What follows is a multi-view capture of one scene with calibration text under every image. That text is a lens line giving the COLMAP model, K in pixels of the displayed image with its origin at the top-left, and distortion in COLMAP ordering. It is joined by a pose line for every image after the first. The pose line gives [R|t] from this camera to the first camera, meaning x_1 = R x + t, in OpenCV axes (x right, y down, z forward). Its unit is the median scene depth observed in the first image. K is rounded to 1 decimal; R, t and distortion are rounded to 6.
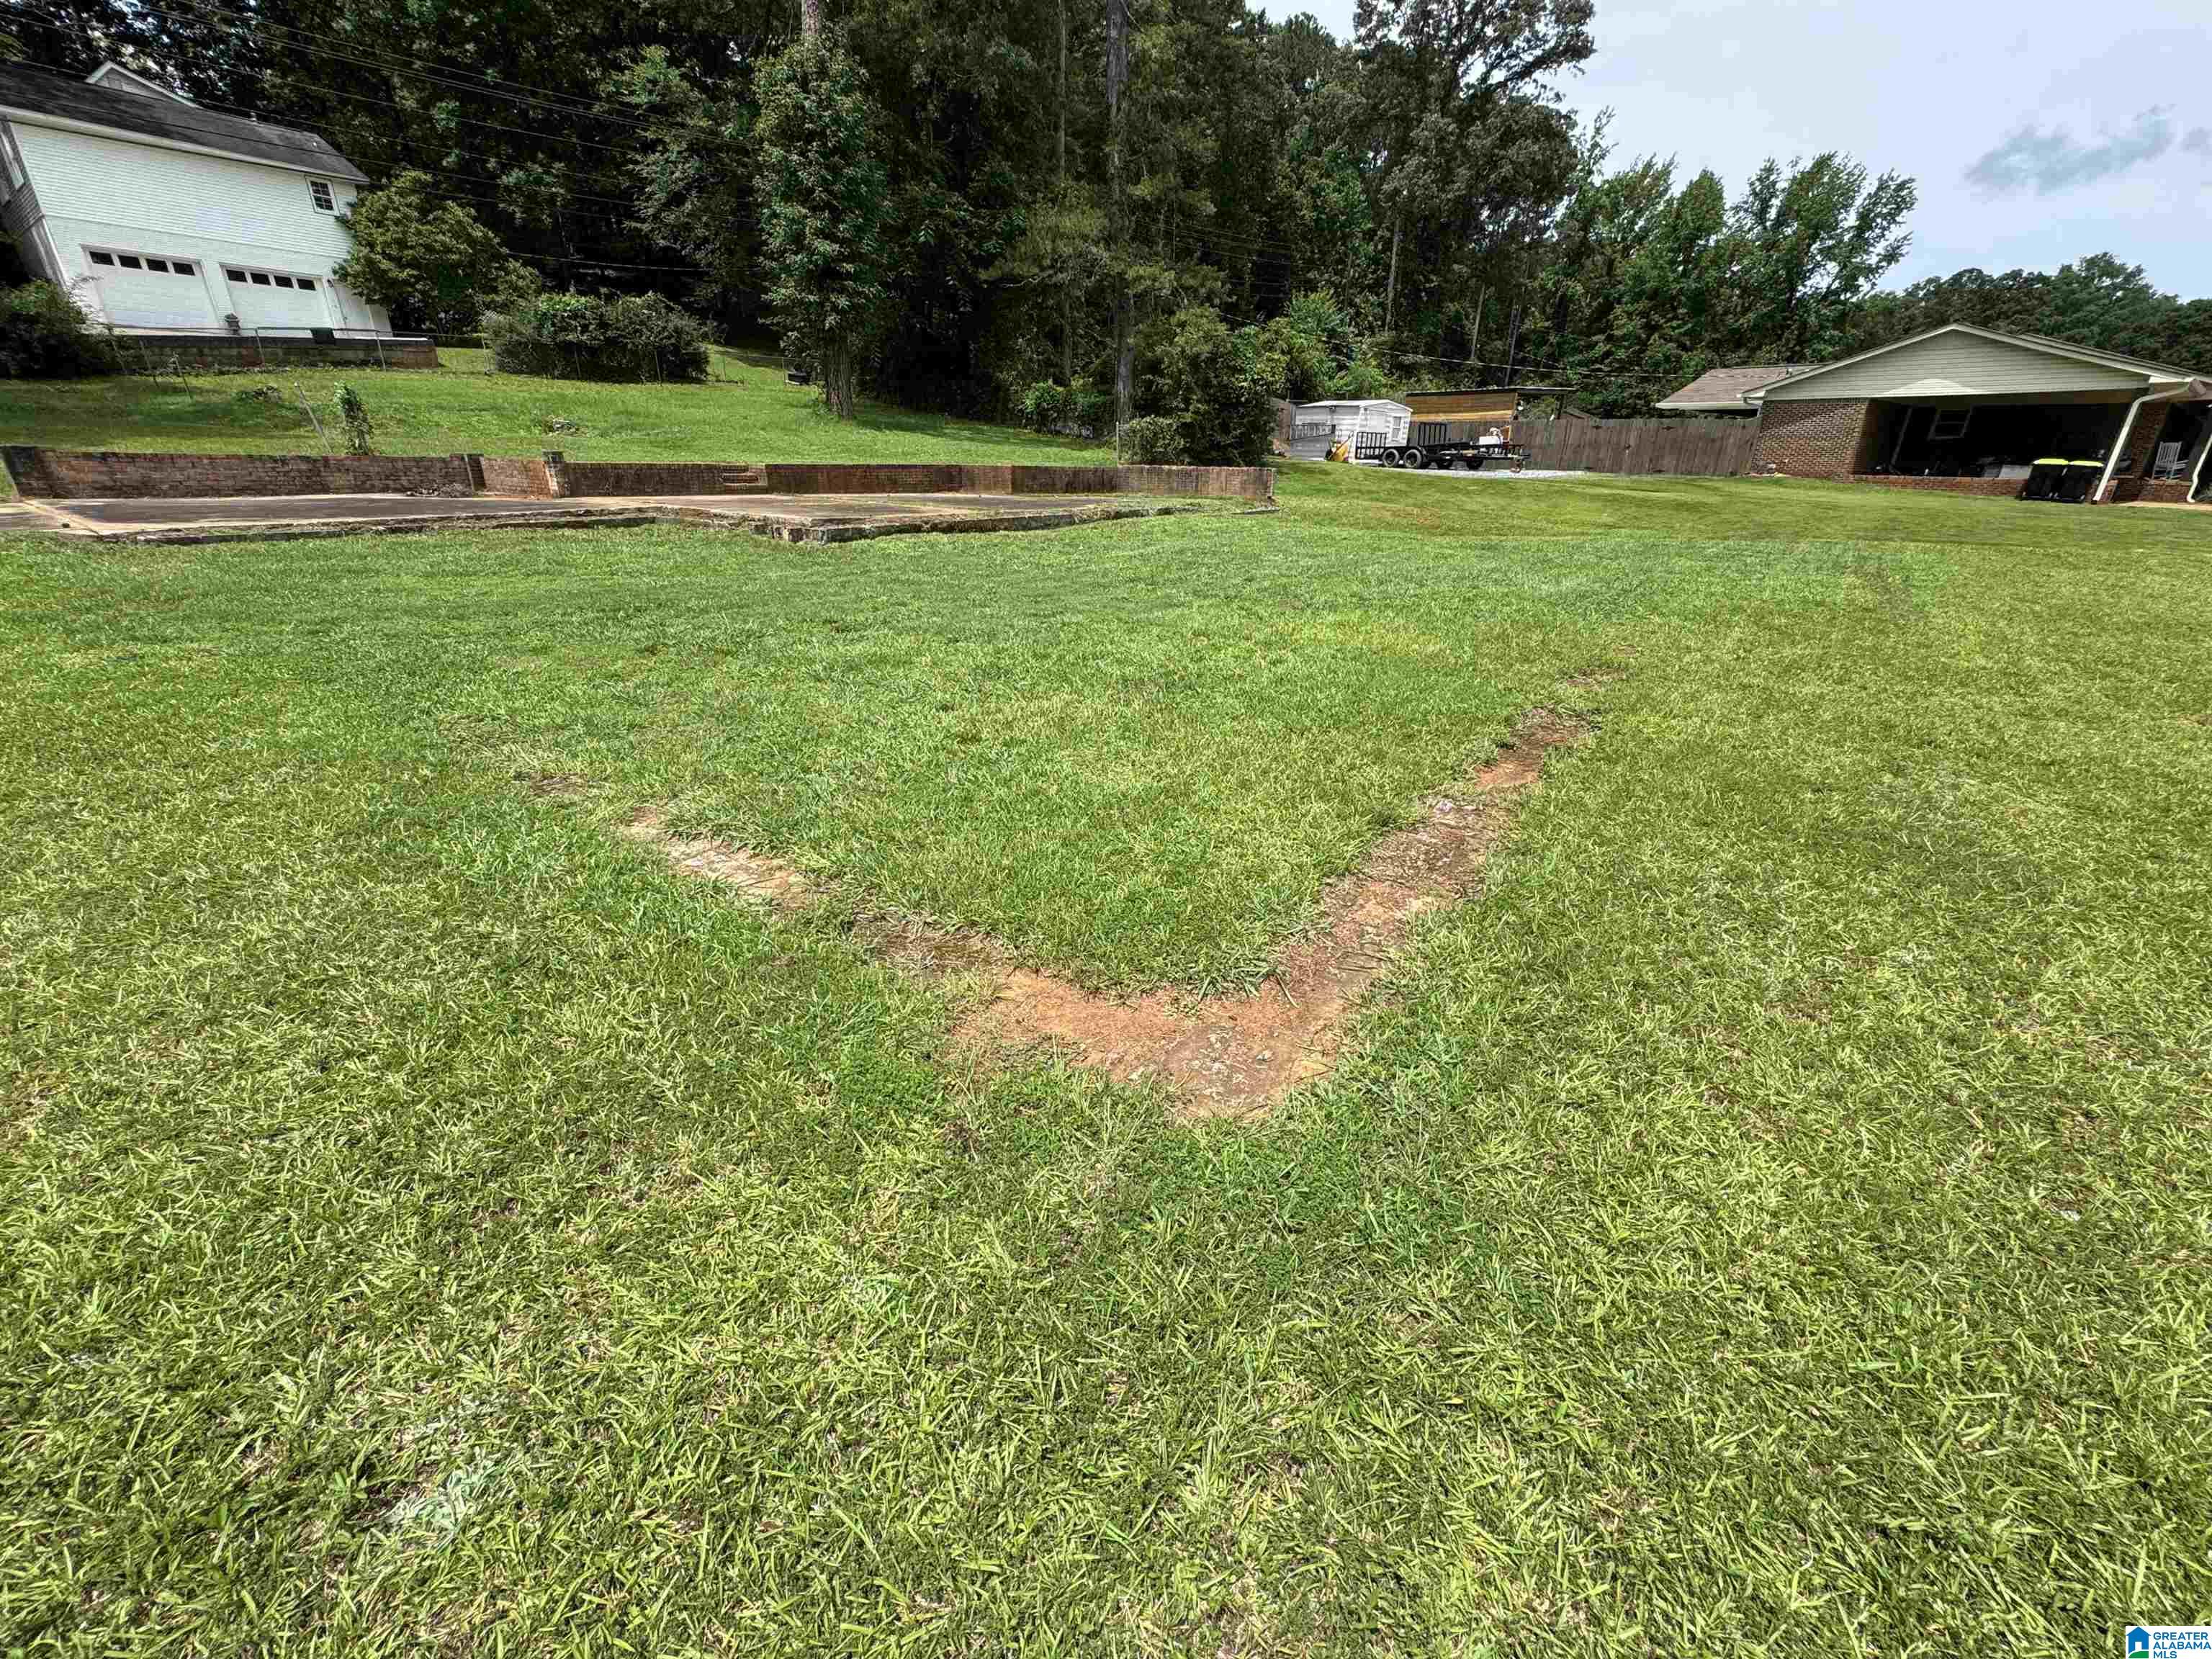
lens RADIAL K [[885.5, 0, 1113.2], [0, 885.5, 829.8], [0, 0, 1]] dist [-0.002275, 0.000555]
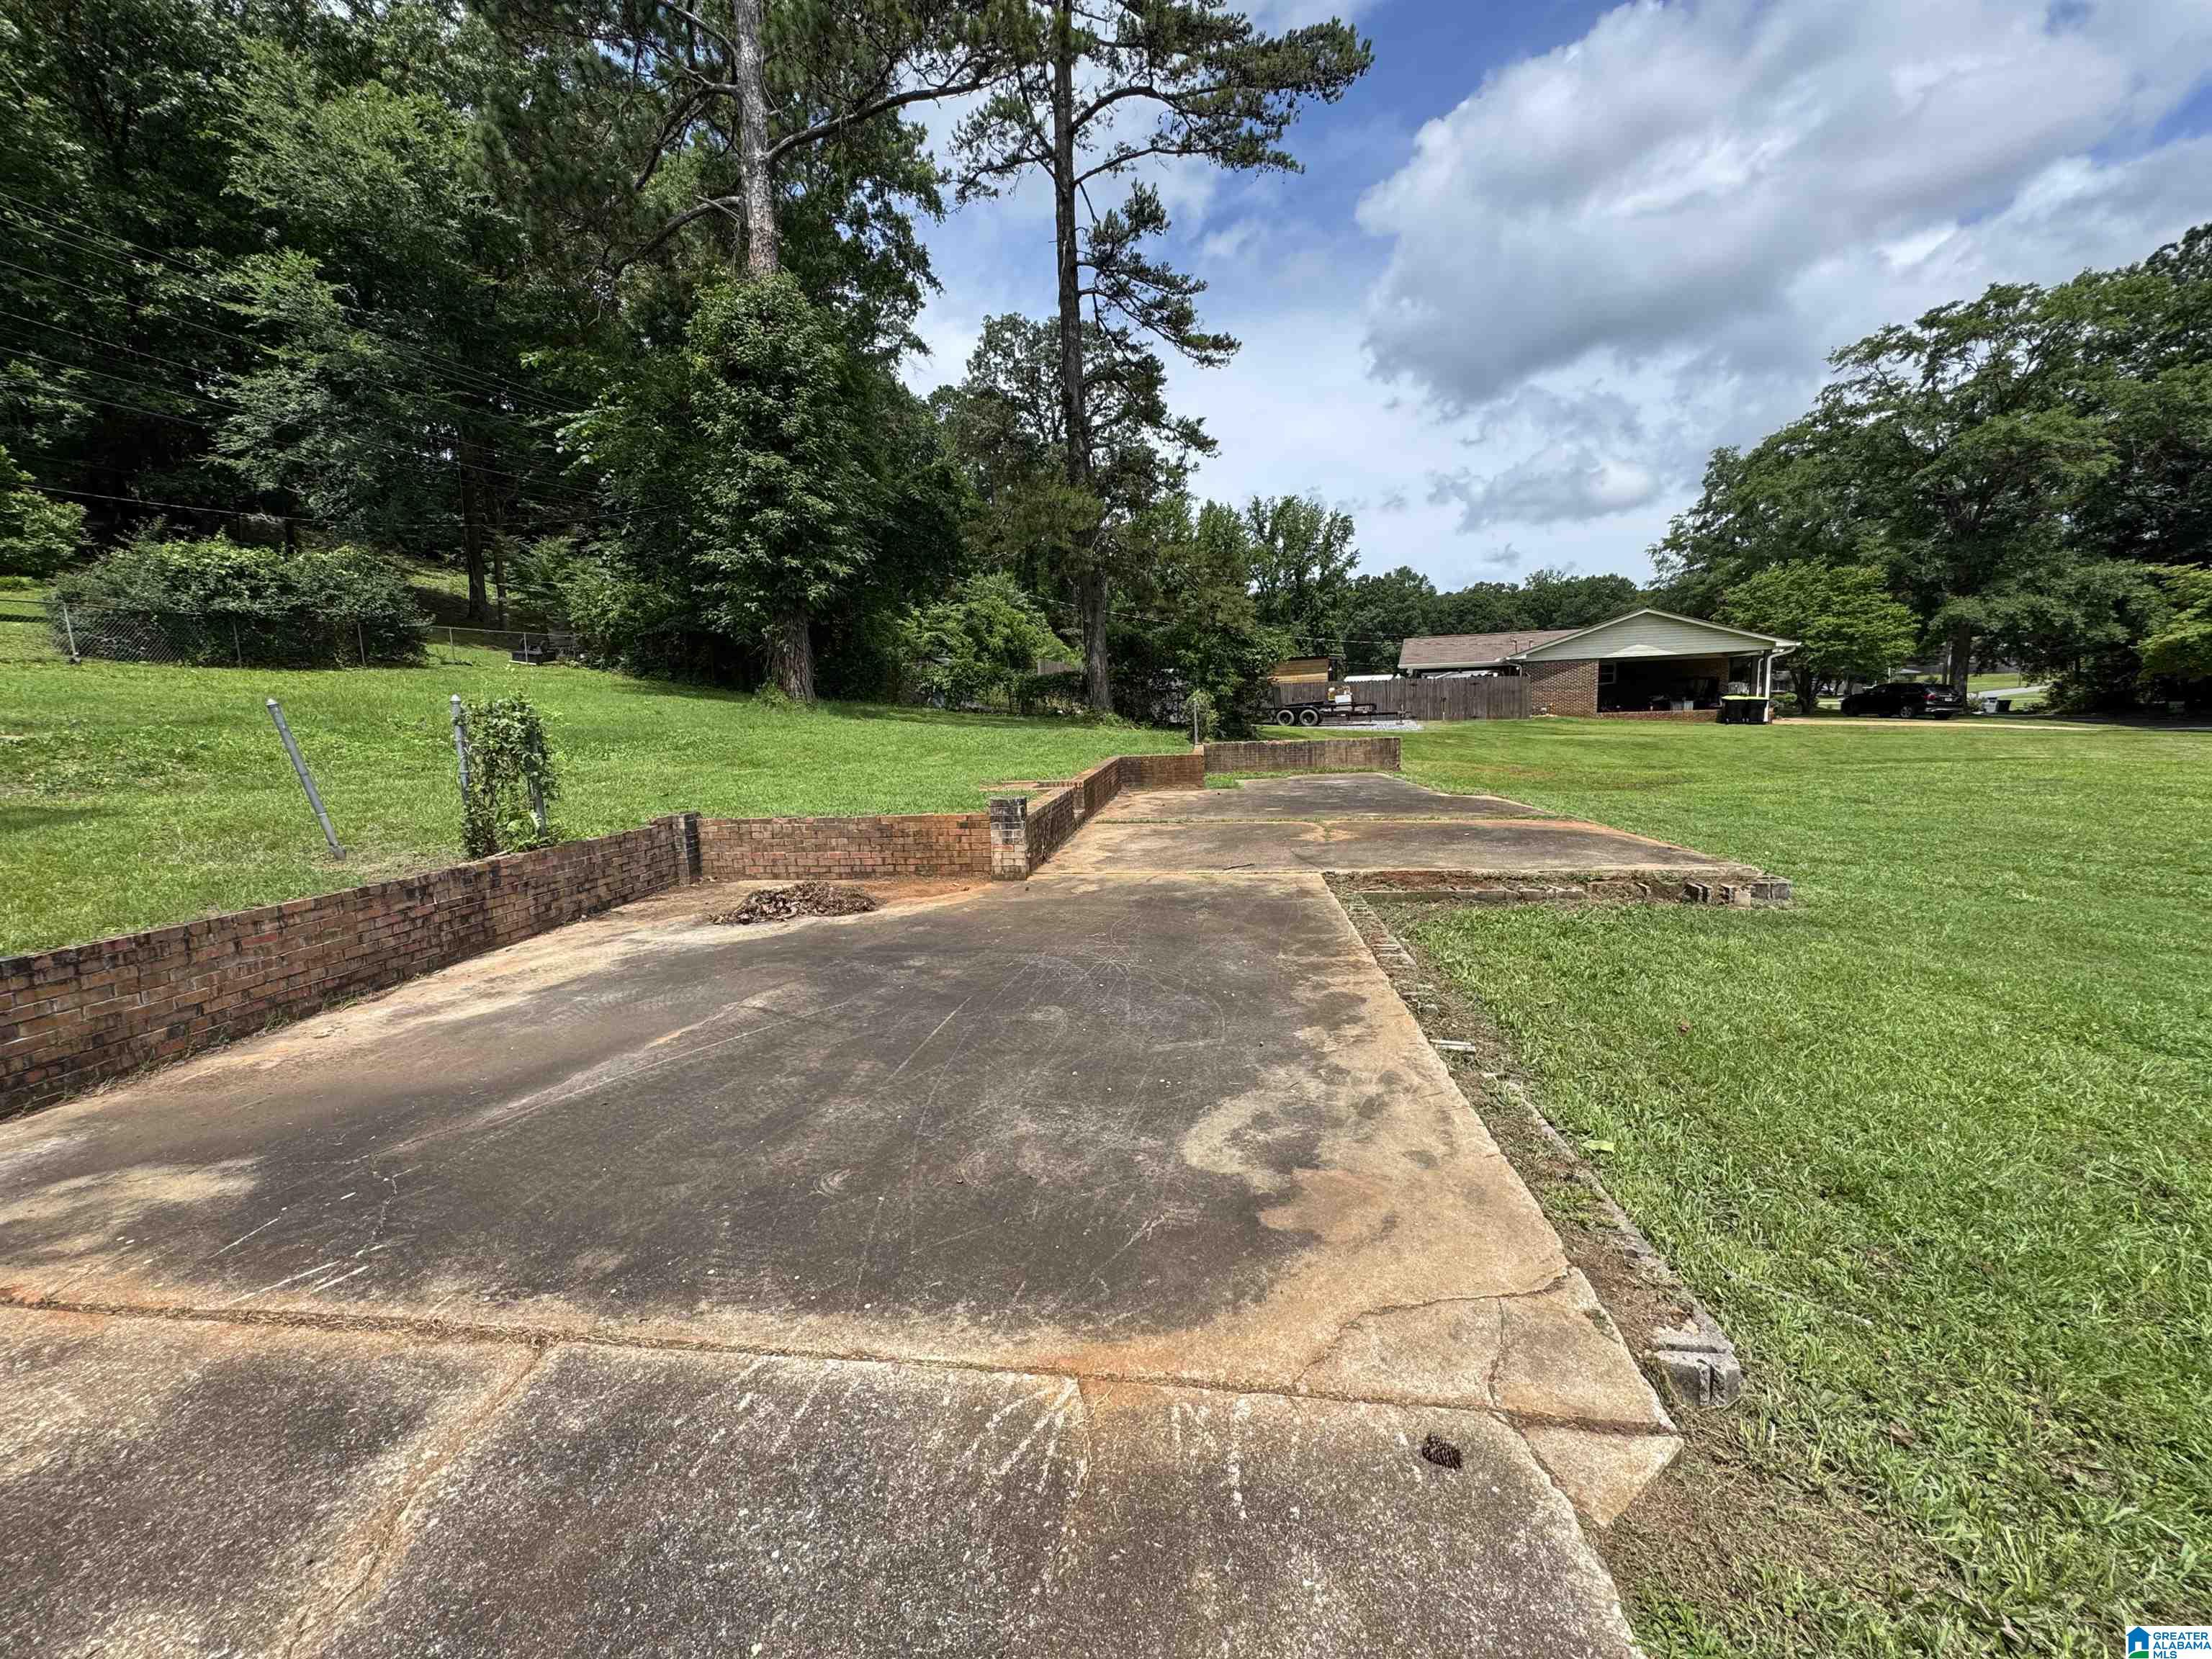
lens RADIAL K [[885.5, 0, 1110.0], [0, 885.5, 825.7], [0, 0, 1]] dist [-0.002275, 0.000555]
pose [[0.866850, -0.109030, 0.486502, -0.397153], [0.235694, 0.949489, -0.207171, -0.134786], [-0.439340, 0.294252, 0.848762, 0.245946]]
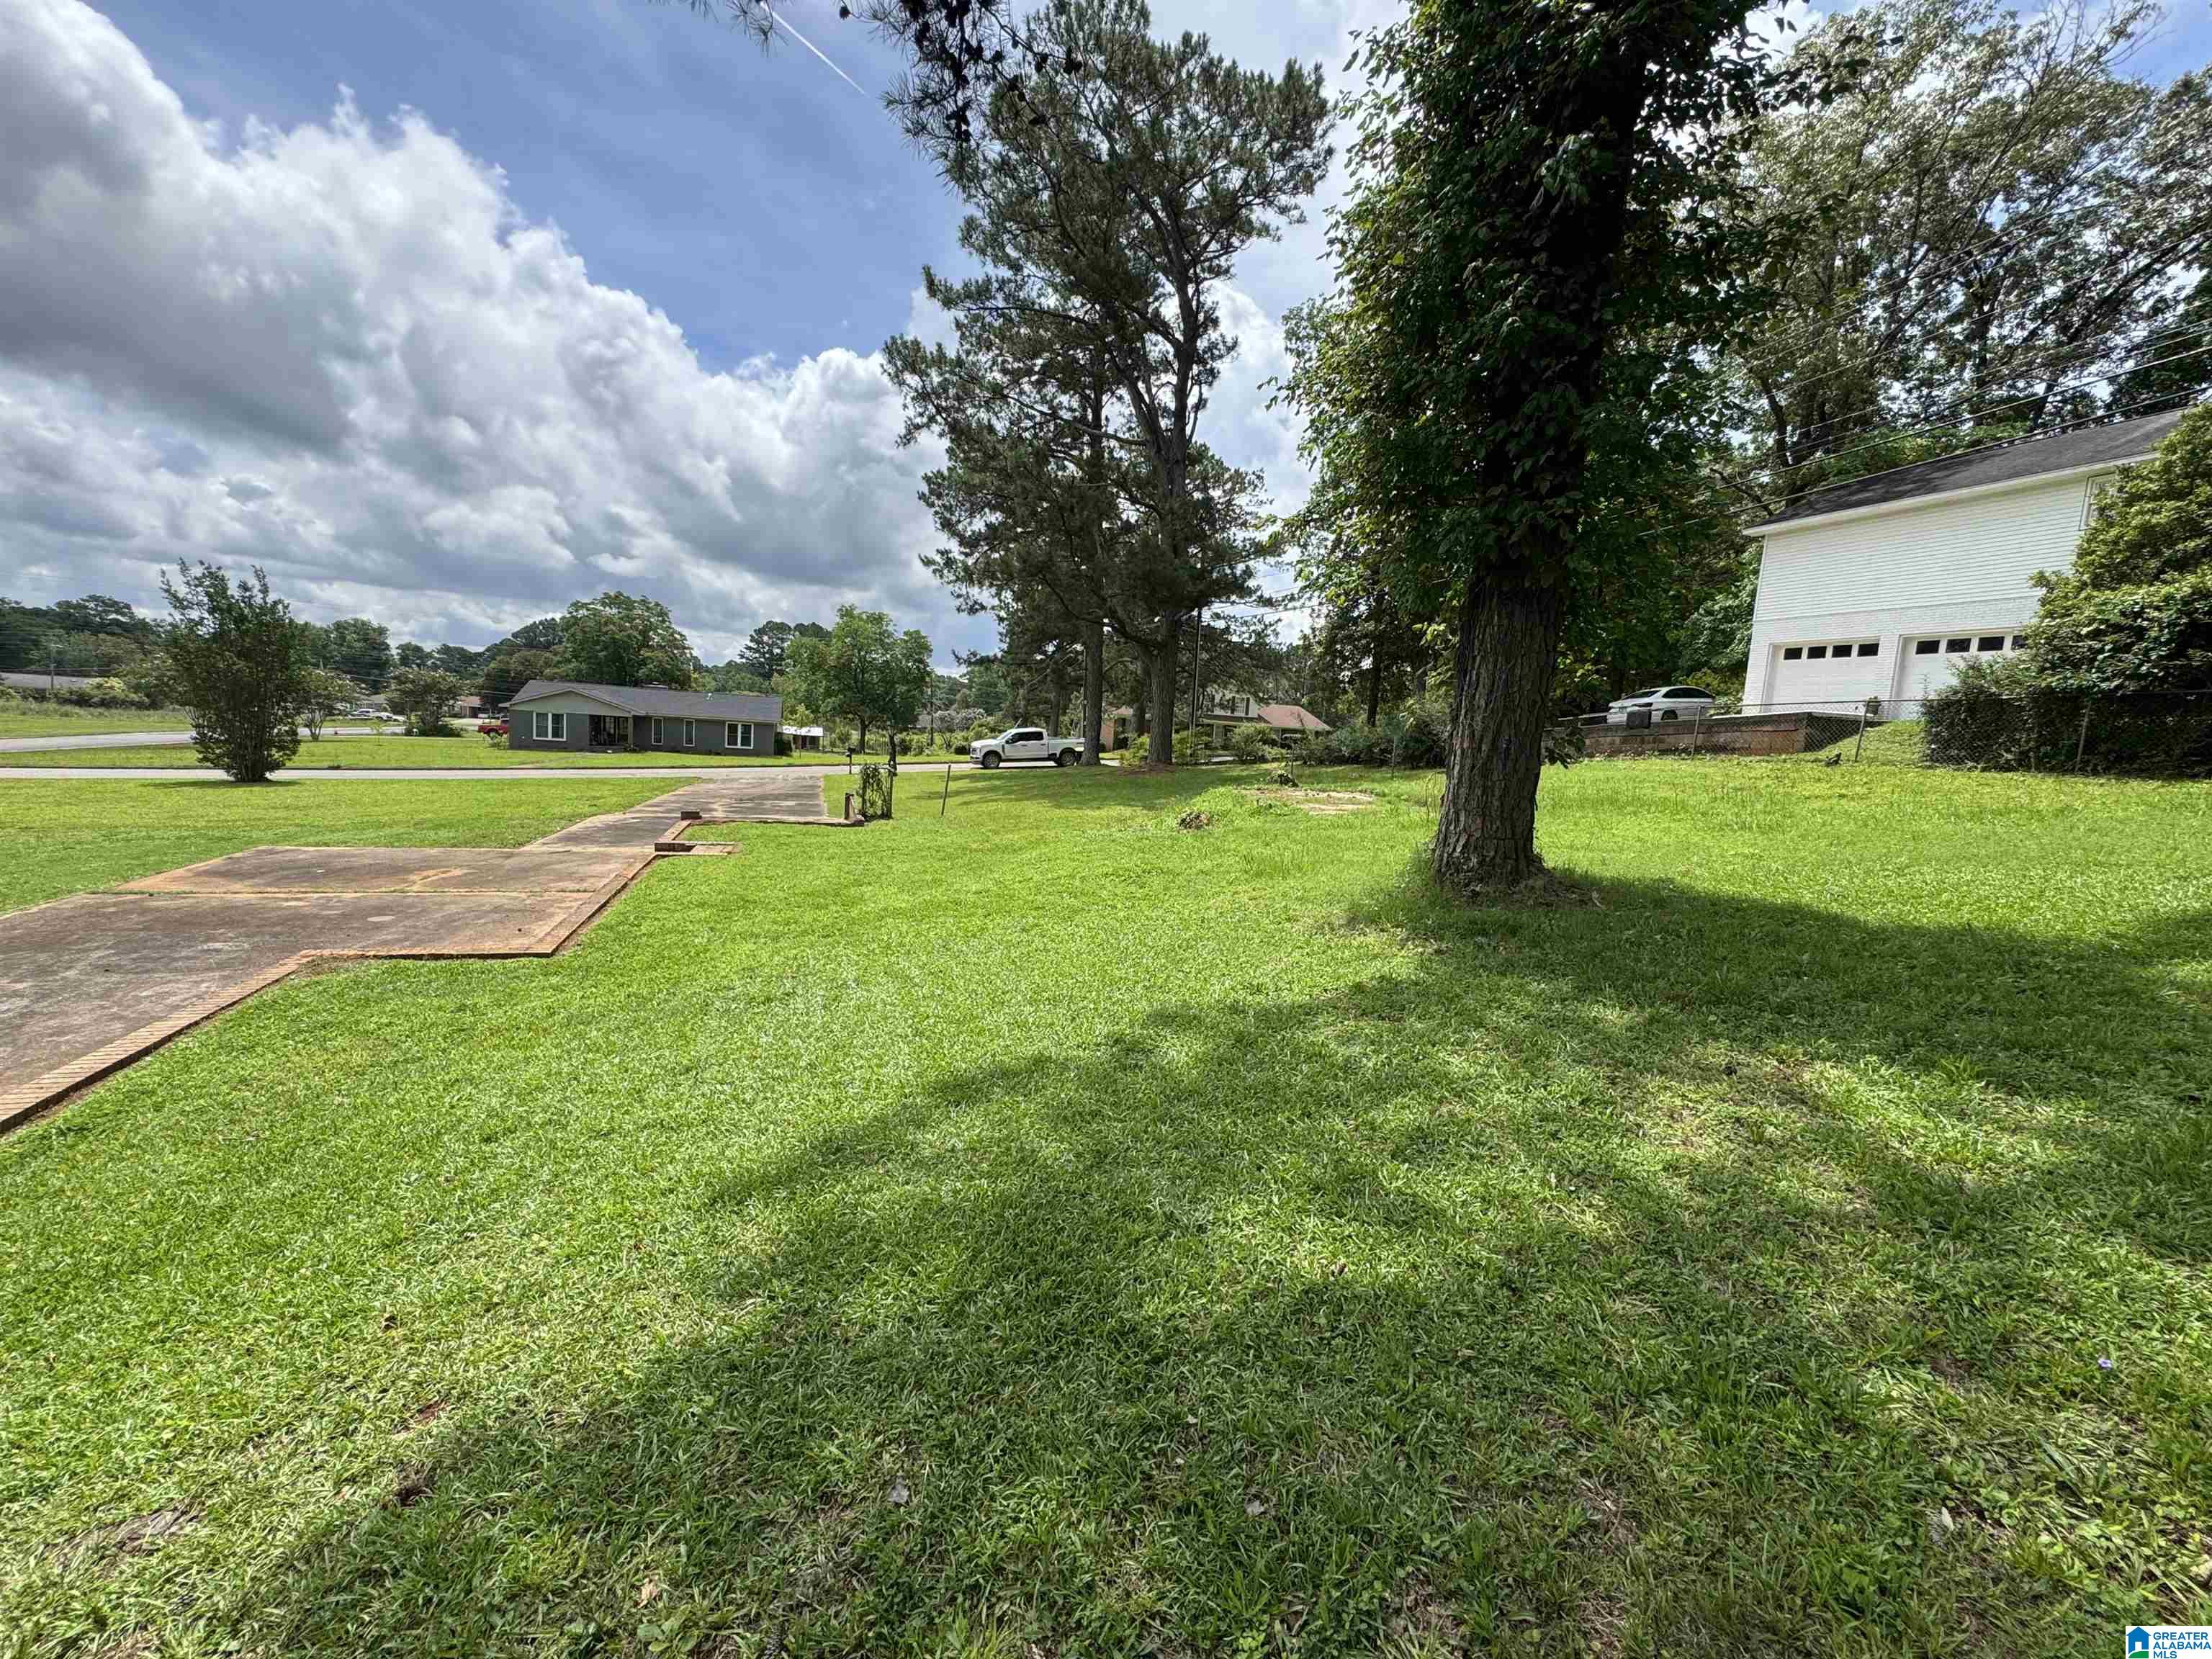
lens RADIAL K [[885.5, 0, 1108.5], [0, 885.5, 829.4], [0, 0, 1]] dist [-0.002275, 0.000555]
pose [[-0.581645, 0.038964, -0.812509, -0.010861], [-0.381691, 0.868989, 0.314911, -0.455128], [0.718332, 0.493294, -0.490571, 0.917085]]
